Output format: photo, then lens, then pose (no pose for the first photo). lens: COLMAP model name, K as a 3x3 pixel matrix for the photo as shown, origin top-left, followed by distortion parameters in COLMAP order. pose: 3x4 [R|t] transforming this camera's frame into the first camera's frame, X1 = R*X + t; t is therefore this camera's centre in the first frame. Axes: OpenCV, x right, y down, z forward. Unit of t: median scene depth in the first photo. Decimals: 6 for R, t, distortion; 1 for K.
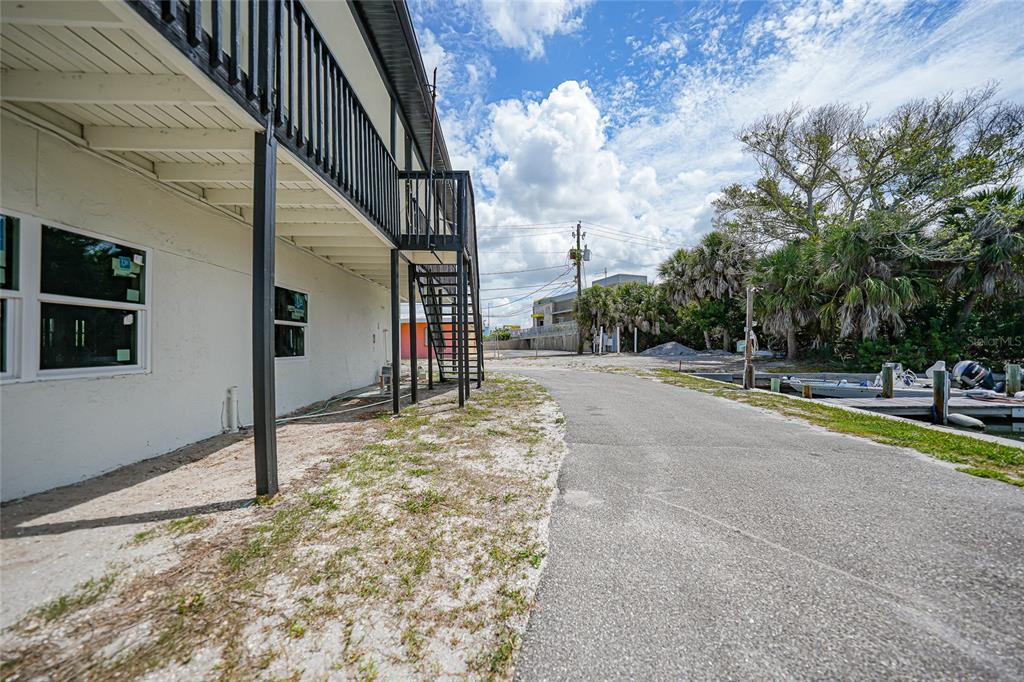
lens RADIAL K [[355.3, 0, 512.0], [0, 355.3, 341.0], [0, 0, 1]] dist [-0.001042, -0.000045]
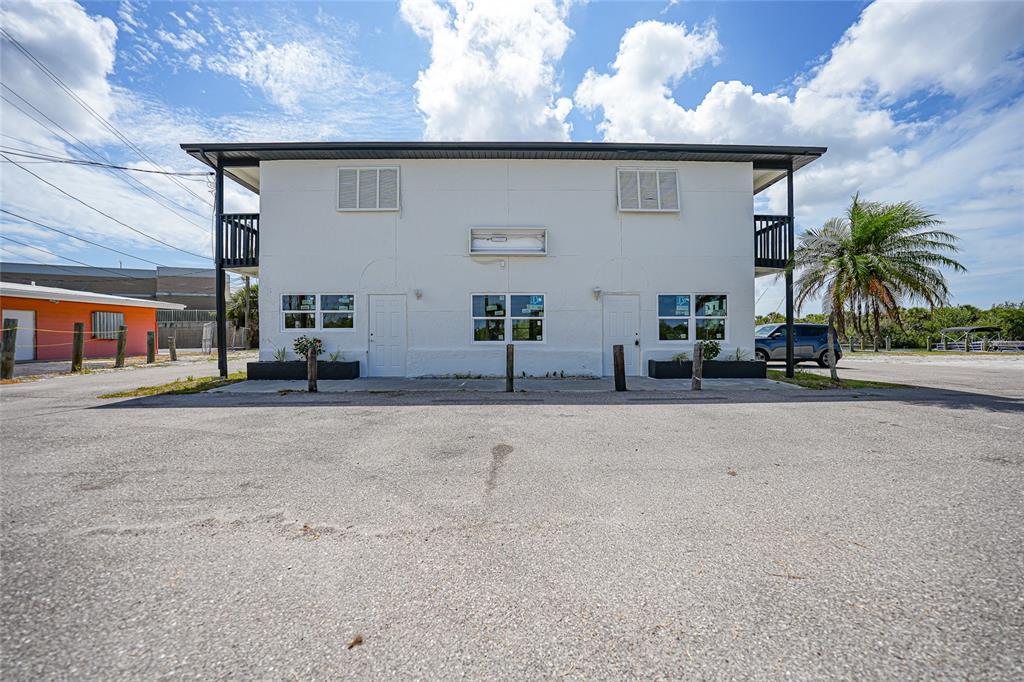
lens RADIAL K [[364.1, 0, 512.0], [0, 364.1, 341.0], [0, 0, 1]] dist [-0.006916, -0.000080]
pose [[-0.012497, -0.001218, -0.999921, 1.542212], [0.006774, 0.999976, -0.001303, 0.069610], [0.999899, -0.006789, -0.012488, 0.840020]]
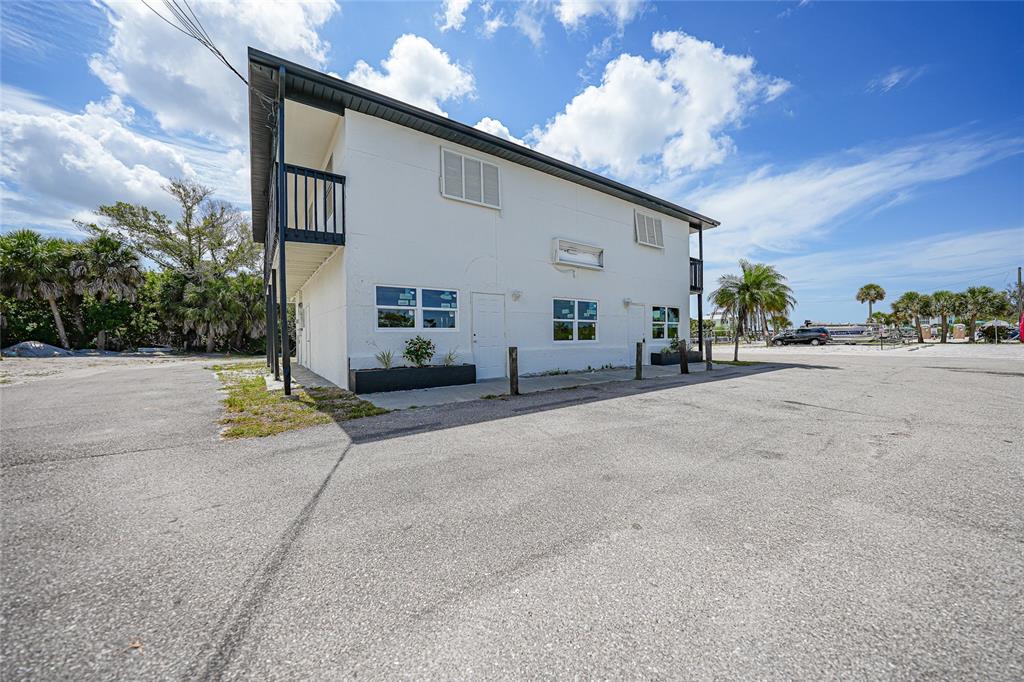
lens RADIAL K [[355.3, 0, 512.0], [0, 355.3, 341.0], [0, 0, 1]] dist [-0.001042, -0.000045]
pose [[0.552525, 0.000296, -0.833496, 1.103557], [0.014675, 0.999841, 0.010083, 0.033944], [0.833367, -0.017803, 0.552433, -1.304171]]
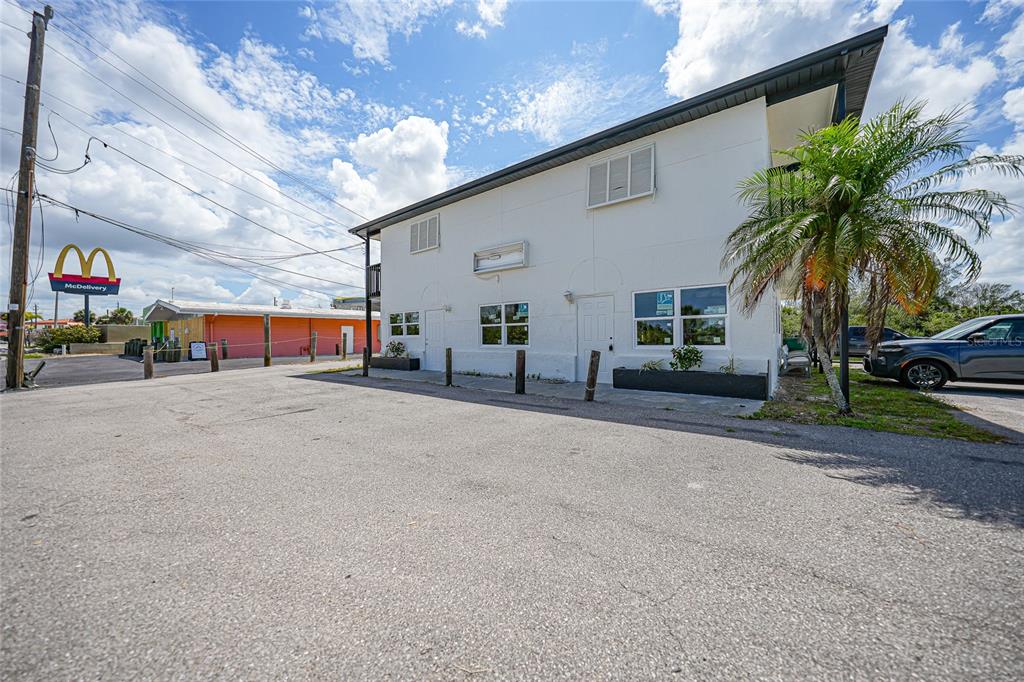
lens RADIAL K [[364.1, 0, 512.0], [0, 364.1, 341.0], [0, 0, 1]] dist [-0.006916, -0.000080]
pose [[-0.641529, 0.004264, -0.767087, 1.177679], [0.008092, 0.999967, -0.001209, 0.038762], [0.767056, -0.006983, -0.641542, 2.753487]]
